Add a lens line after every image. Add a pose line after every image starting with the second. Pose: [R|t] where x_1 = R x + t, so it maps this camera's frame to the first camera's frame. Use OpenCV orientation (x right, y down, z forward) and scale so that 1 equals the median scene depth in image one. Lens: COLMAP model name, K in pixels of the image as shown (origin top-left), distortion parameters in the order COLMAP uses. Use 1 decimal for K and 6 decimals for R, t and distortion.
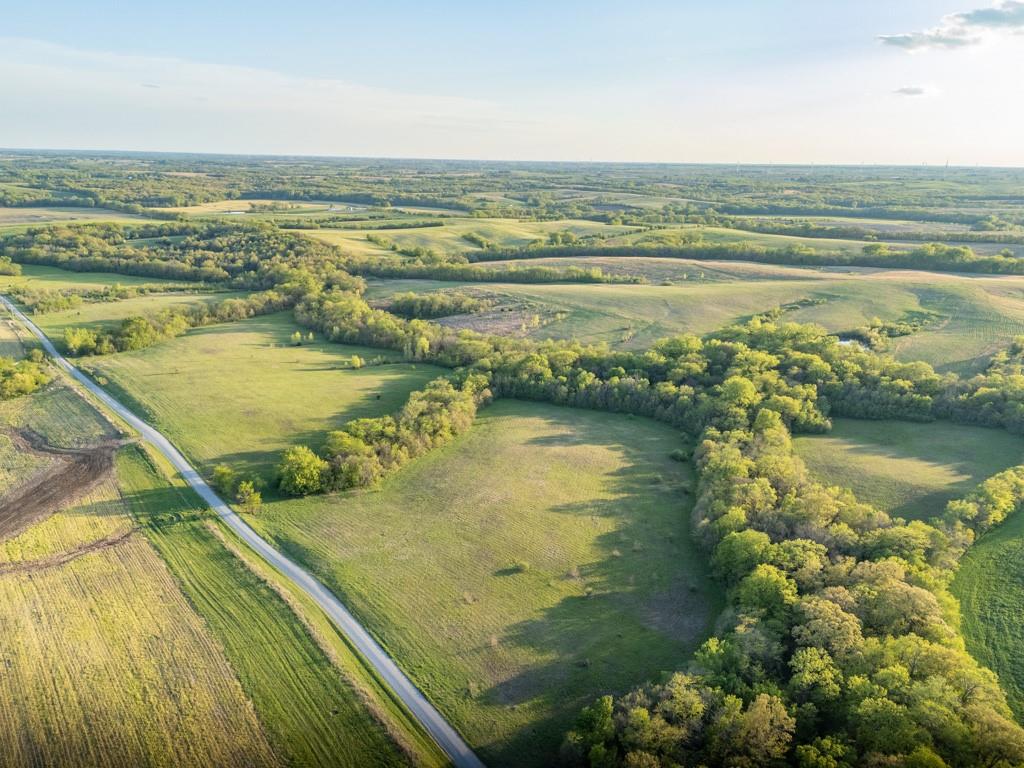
lens RADIAL K [[748.1, 0, 512.0], [0, 748.1, 384.0], [0, 0, 1]] dist [0.081323, -0.082440]
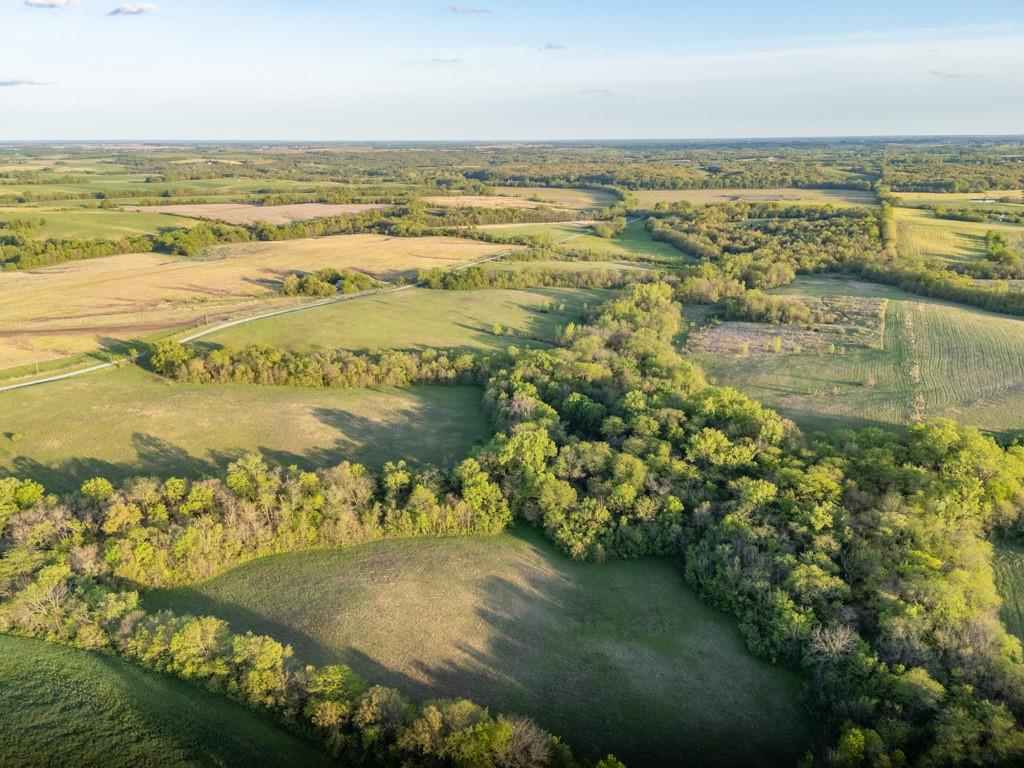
lens RADIAL K [[748.1, 0, 512.0], [0, 748.1, 384.0], [0, 0, 1]] dist [0.081323, -0.082440]
pose [[0.434020, 0.260088, -0.862543, 0.433679], [-0.246526, 0.955165, 0.163968, -0.079345], [0.866517, 0.141474, 0.478679, 0.316523]]
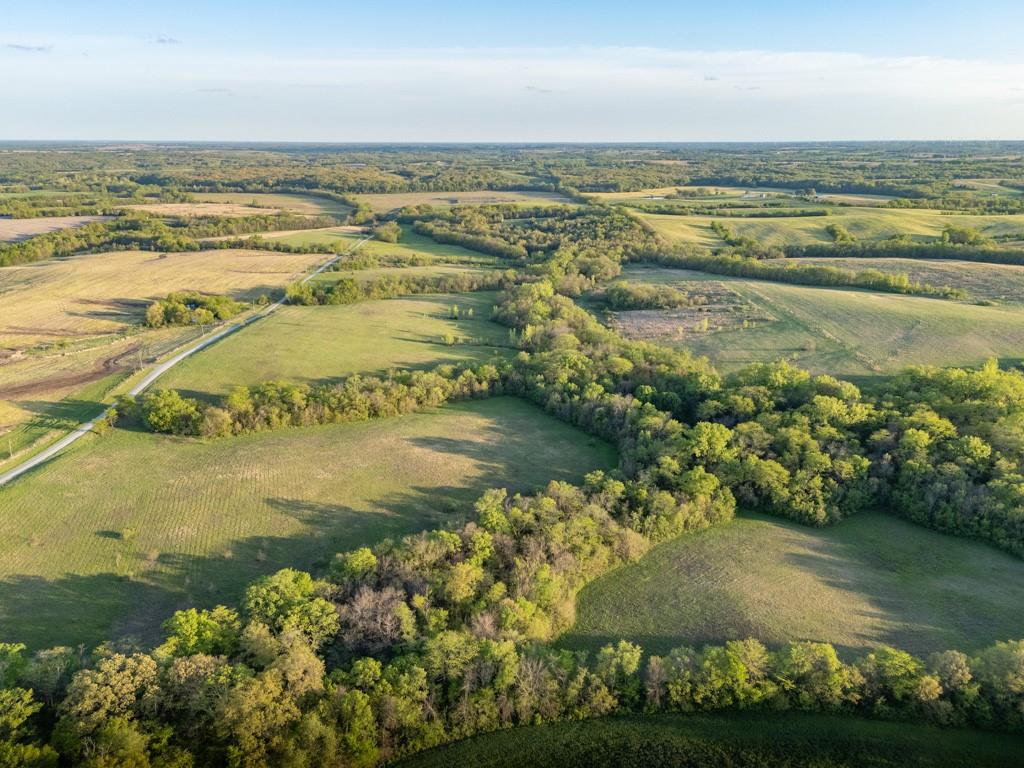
lens RADIAL K [[748.1, 0, 512.0], [0, 748.1, 384.0], [0, 0, 1]] dist [0.081323, -0.082440]
pose [[0.789020, 0.171647, -0.589902, 0.283076], [-0.162982, 0.984255, 0.068399, -0.031105], [0.592355, 0.042175, 0.804573, 0.138395]]
